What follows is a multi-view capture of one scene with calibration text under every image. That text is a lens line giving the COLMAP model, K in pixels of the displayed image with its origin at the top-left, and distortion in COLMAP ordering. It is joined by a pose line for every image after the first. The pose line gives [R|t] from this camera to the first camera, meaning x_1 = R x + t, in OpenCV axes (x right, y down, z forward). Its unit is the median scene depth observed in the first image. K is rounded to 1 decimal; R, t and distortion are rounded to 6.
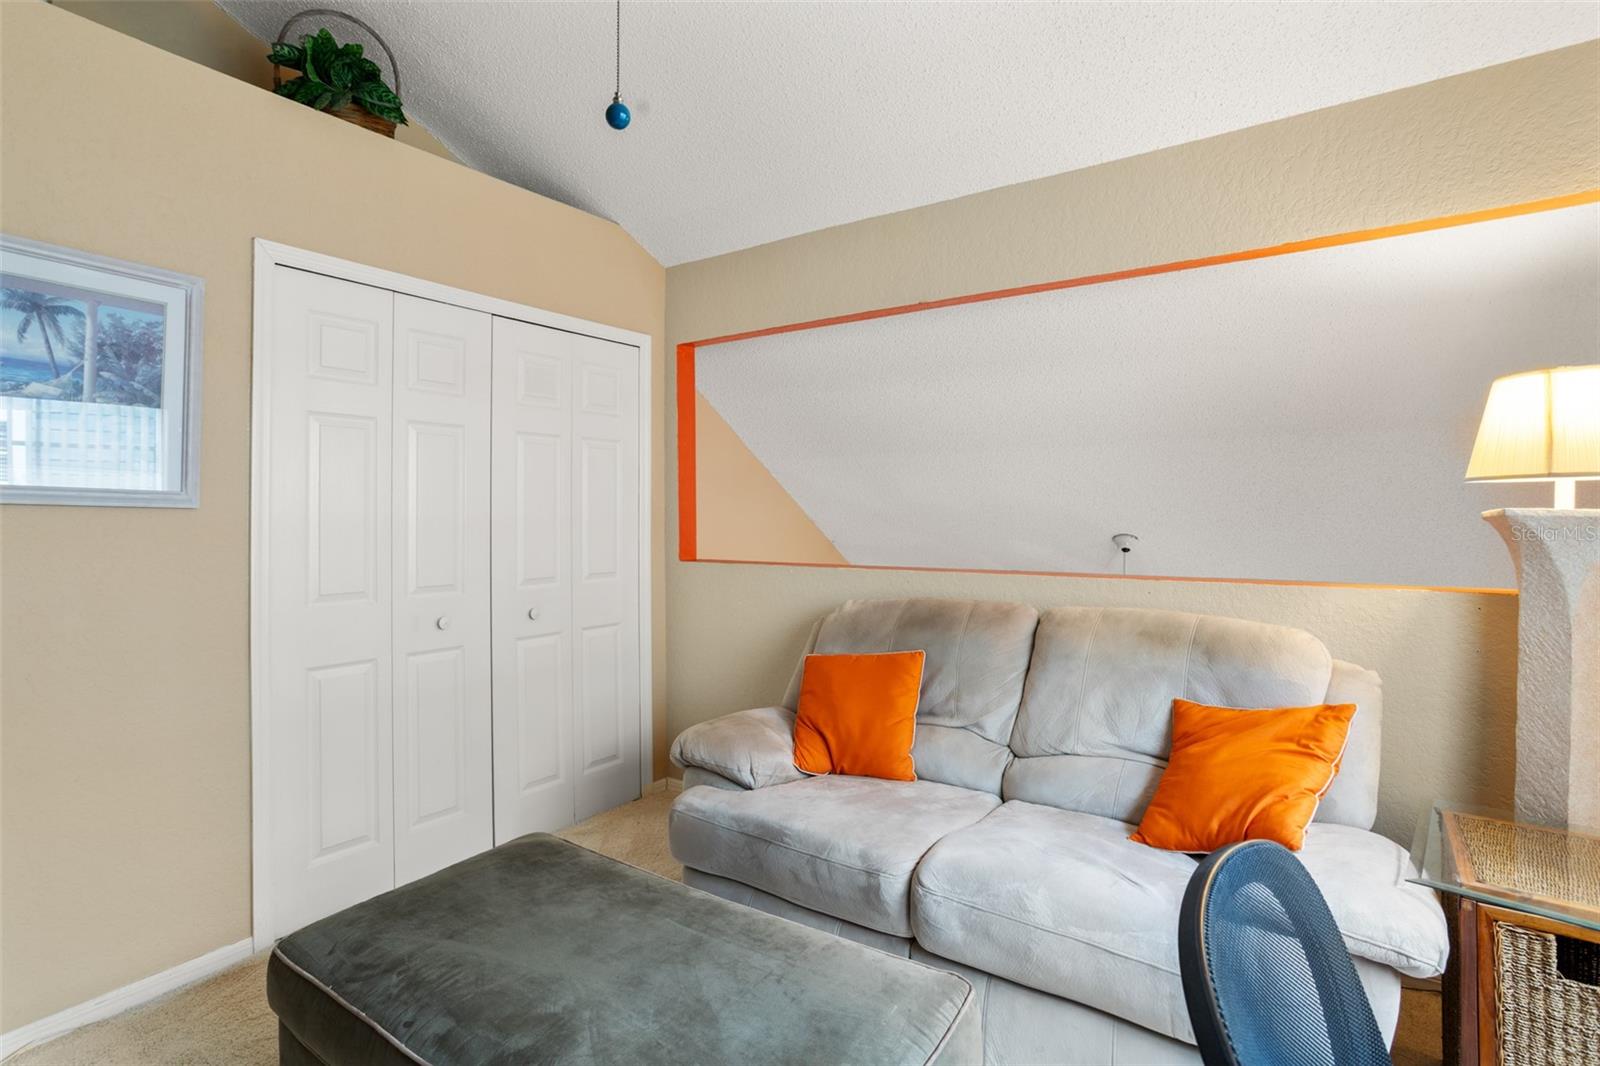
lens RADIAL K [[784.9, 0, 788.4], [0, 784.9, 526.1], [0, 0, 1]] dist [-0.042932, 0.033721]
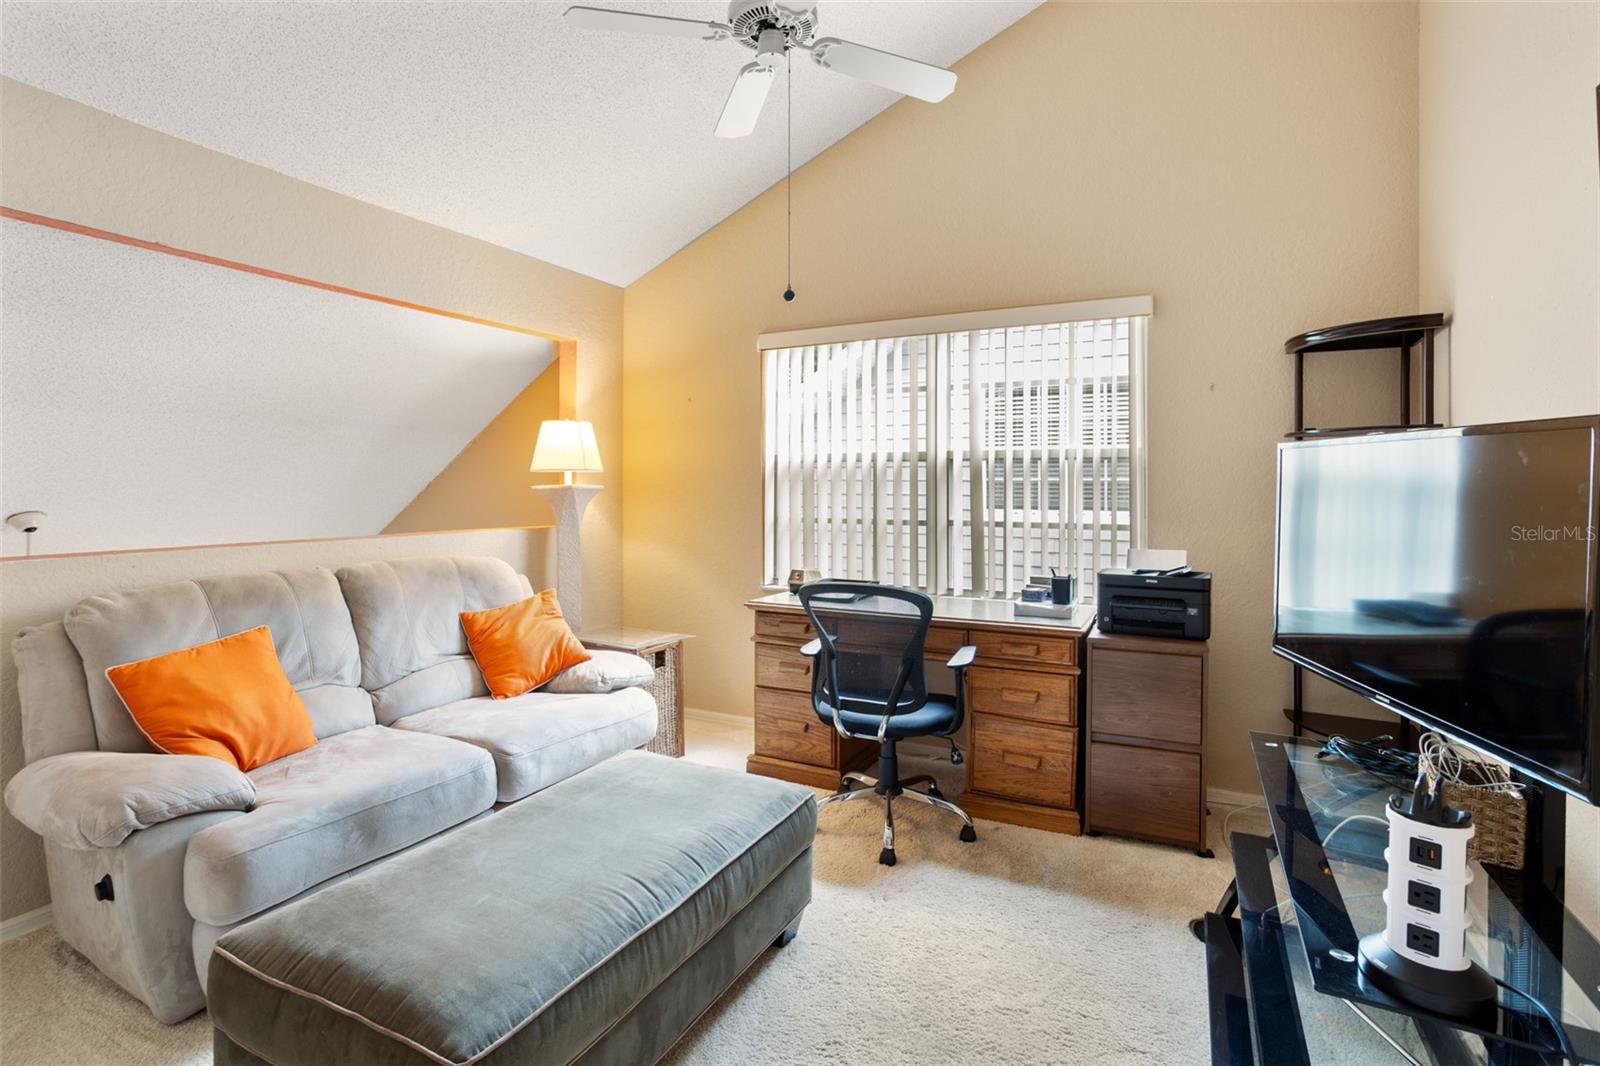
lens RADIAL K [[784.9, 0, 788.4], [0, 784.9, 526.1], [0, 0, 1]] dist [-0.042932, 0.033721]
pose [[-0.137340, -0.035555, 0.989886, -0.937873], [0.015308, 0.999160, 0.038012, 0.012654], [-0.990406, 0.020374, -0.136680, 0.533854]]
